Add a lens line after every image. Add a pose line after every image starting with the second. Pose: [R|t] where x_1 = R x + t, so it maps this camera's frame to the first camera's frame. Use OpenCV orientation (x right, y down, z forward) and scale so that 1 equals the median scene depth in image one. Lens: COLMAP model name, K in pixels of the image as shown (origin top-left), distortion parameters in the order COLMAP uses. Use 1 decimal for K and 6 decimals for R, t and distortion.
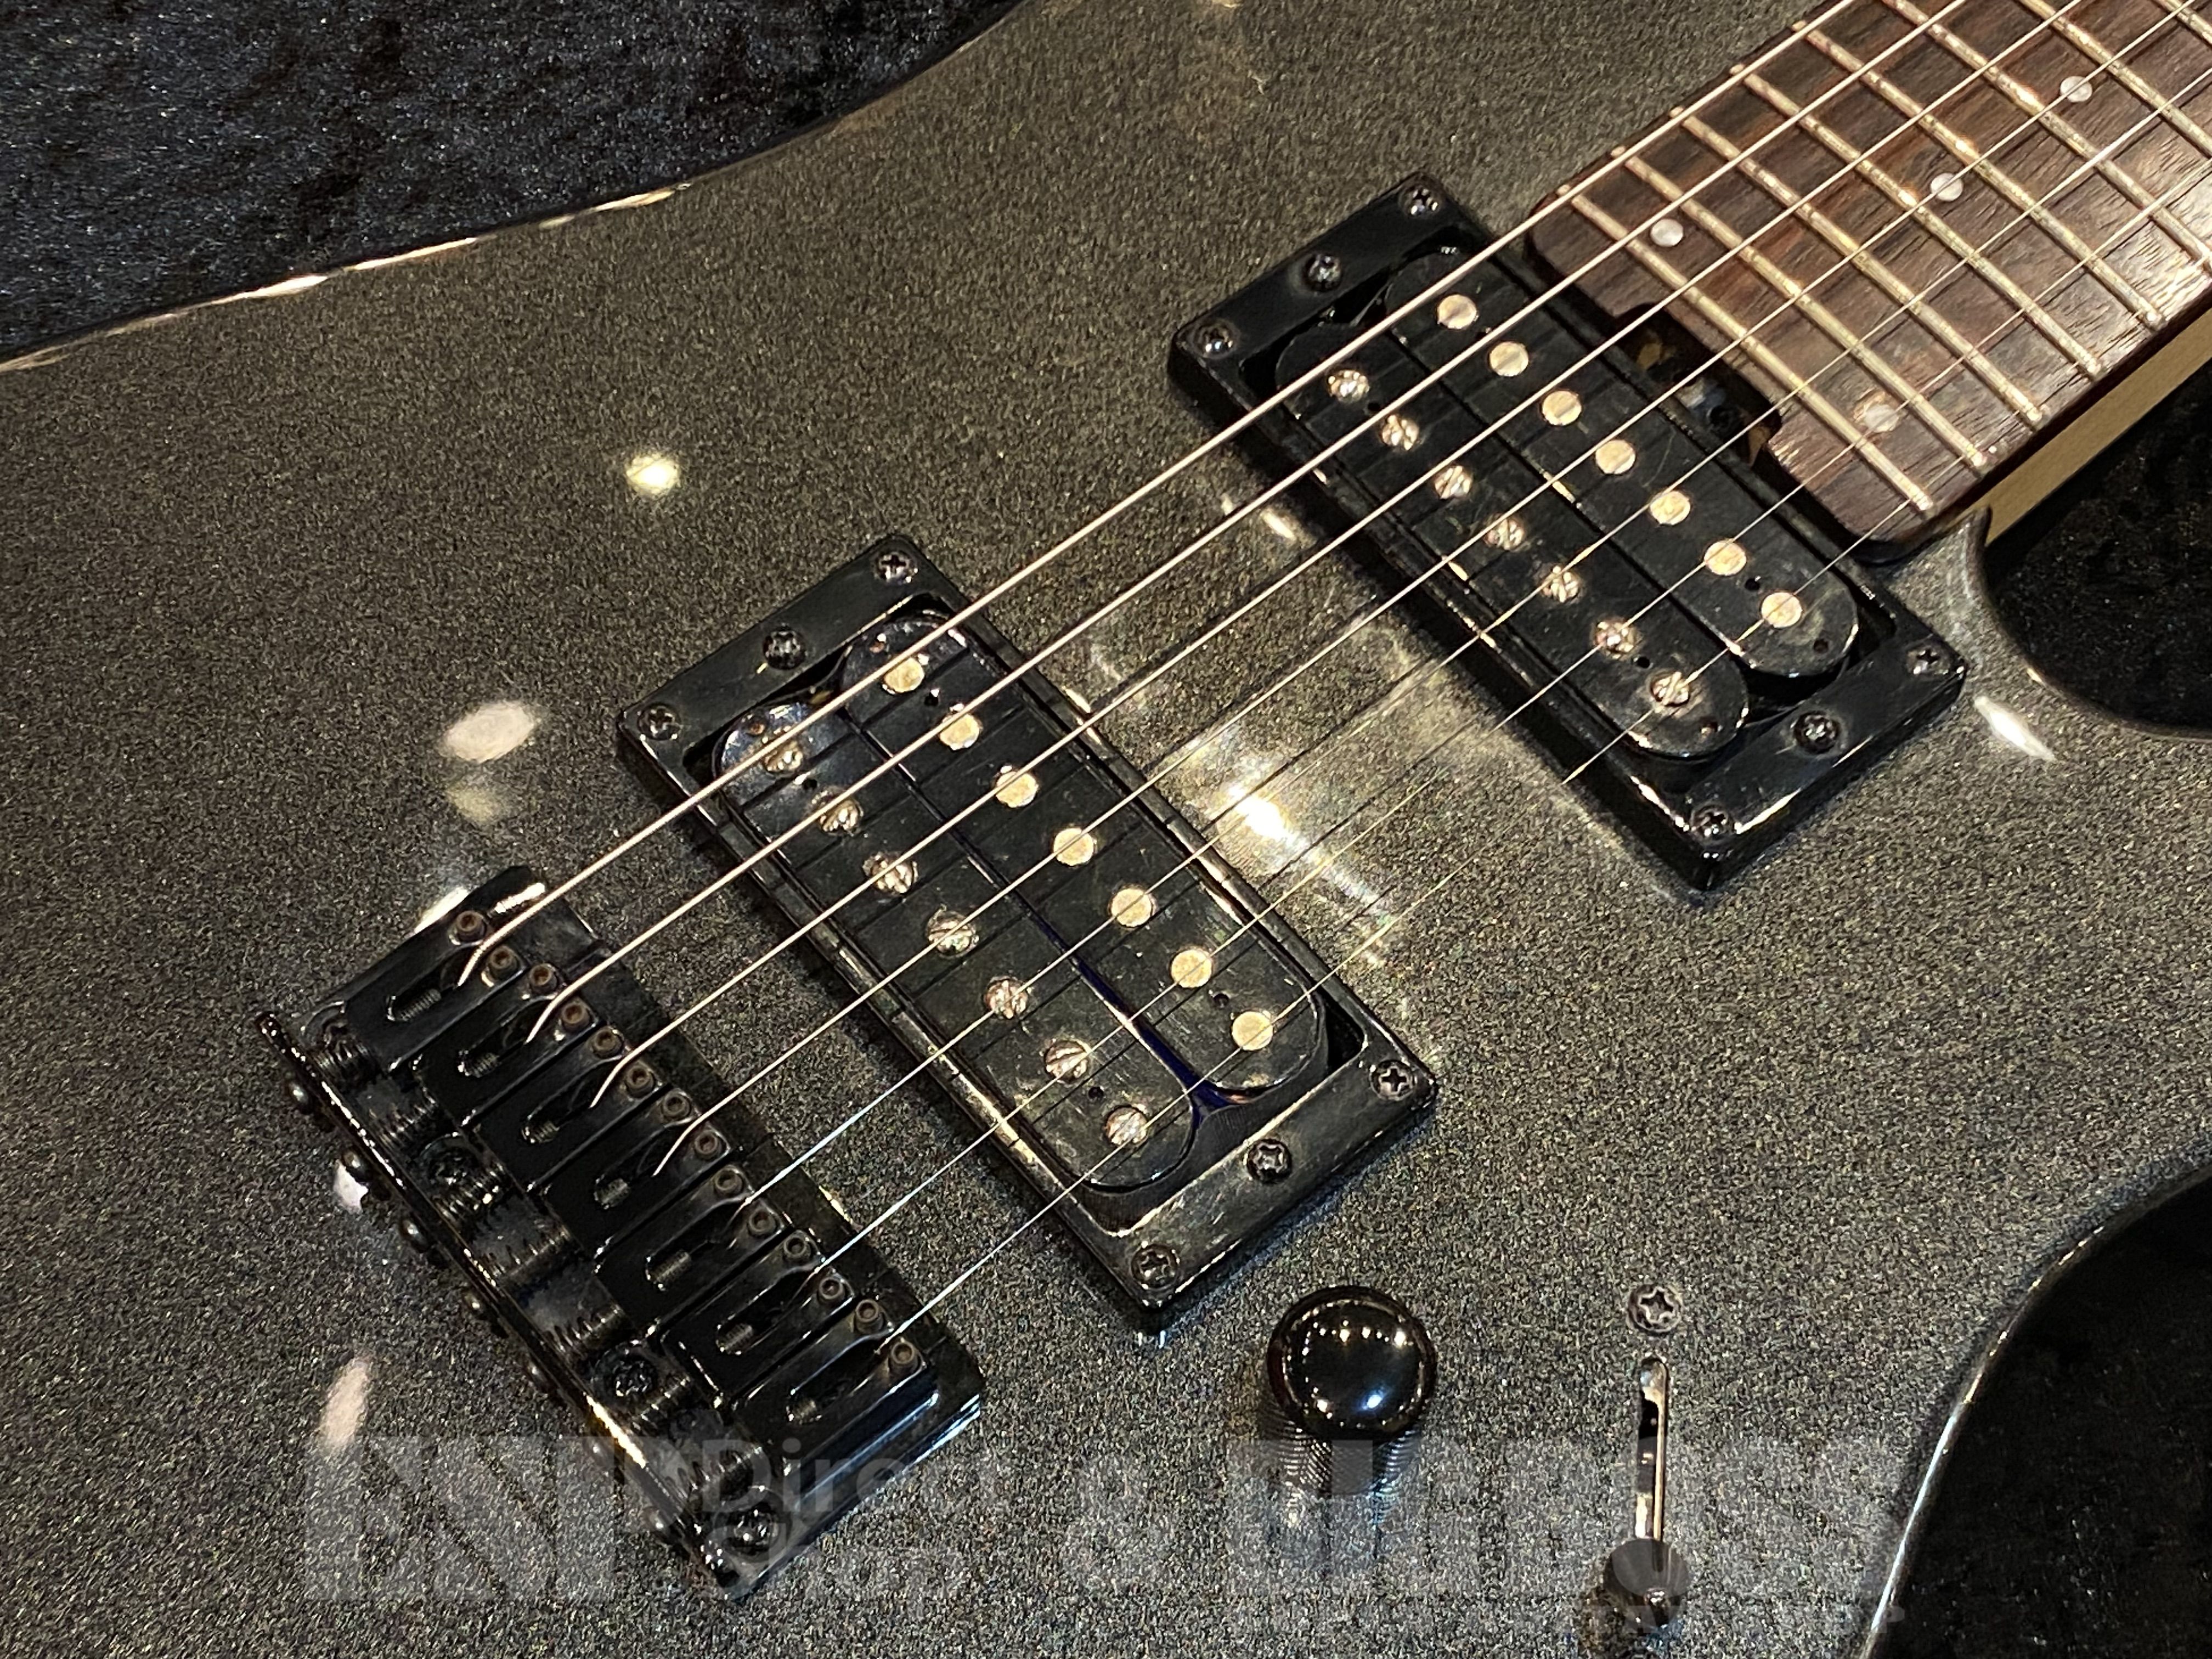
lens RADIAL K [[3574.6, 0, 1106.0], [0, 3574.6, 829.5], [0, 0, 1]] dist [0.229069, -0.757505]
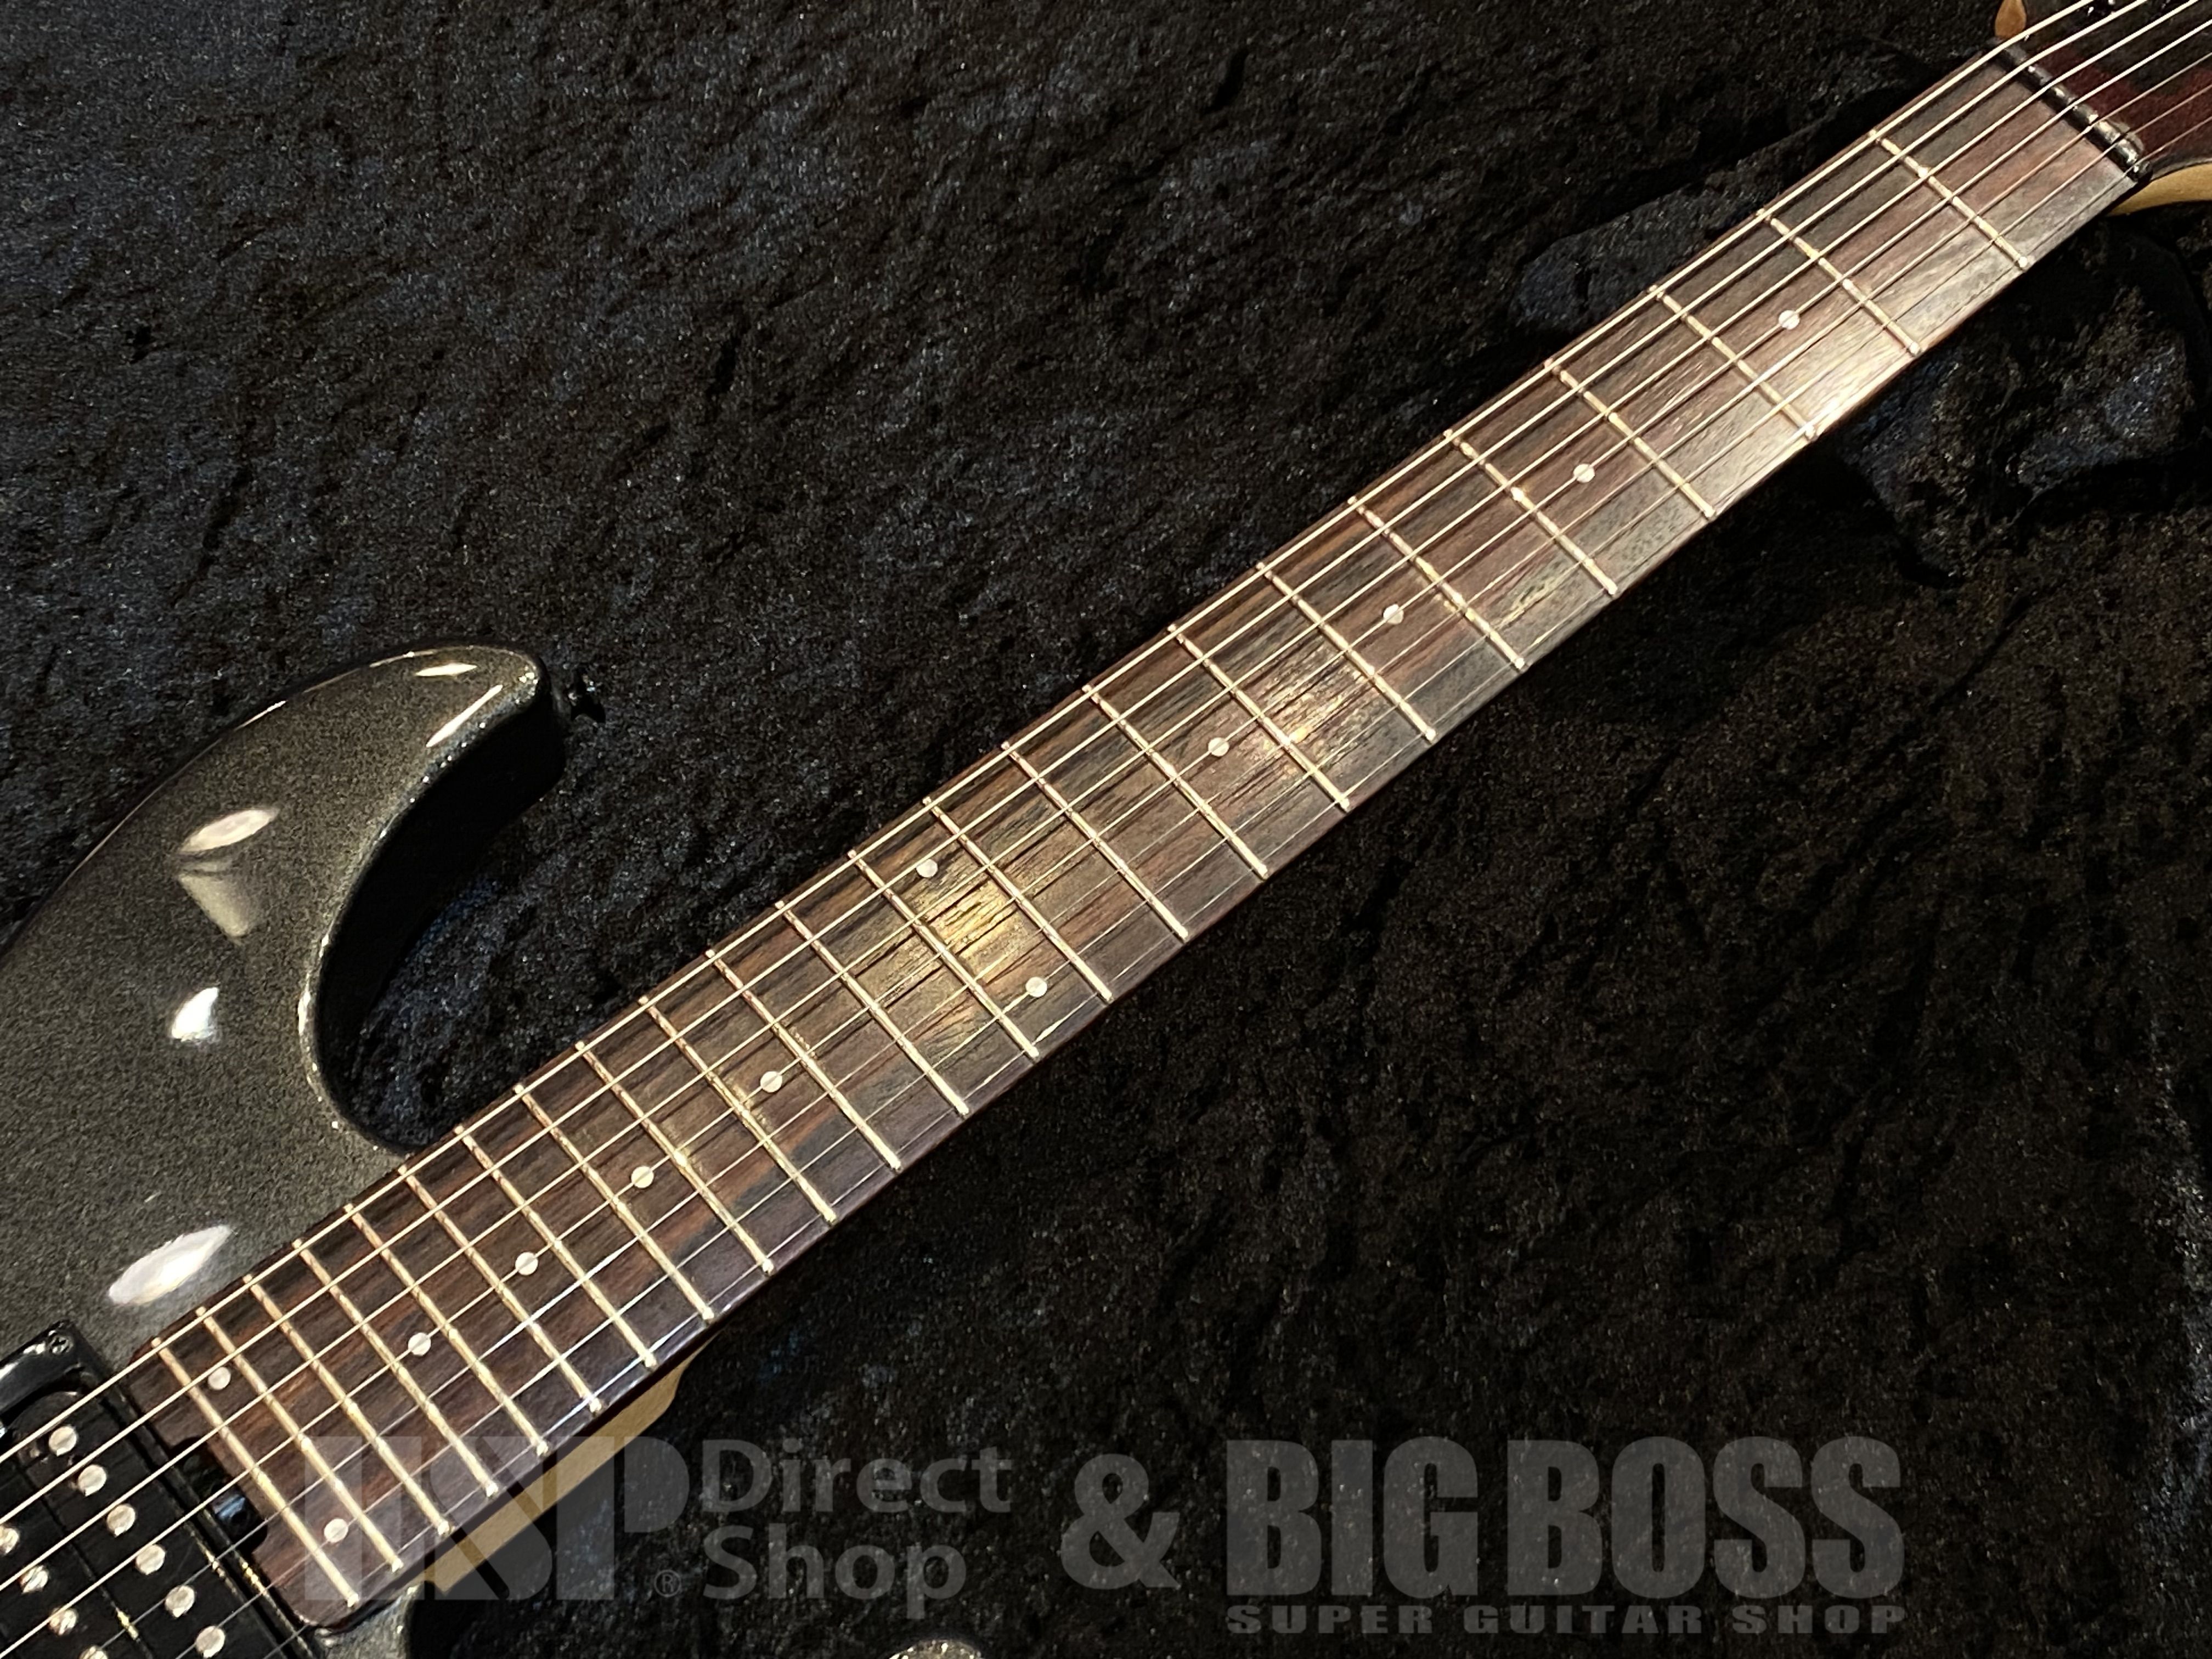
lens RADIAL K [[3574.6, 0, 1106.0], [0, 3574.6, 829.5], [0, 0, 1]] dist [0.229069, -0.757505]
pose [[0.999905, 0.012120, 0.006615, 0.519878], [-0.012315, 0.999467, 0.030246, -0.452588], [-0.006245, -0.030324, 0.999521, -0.468782]]
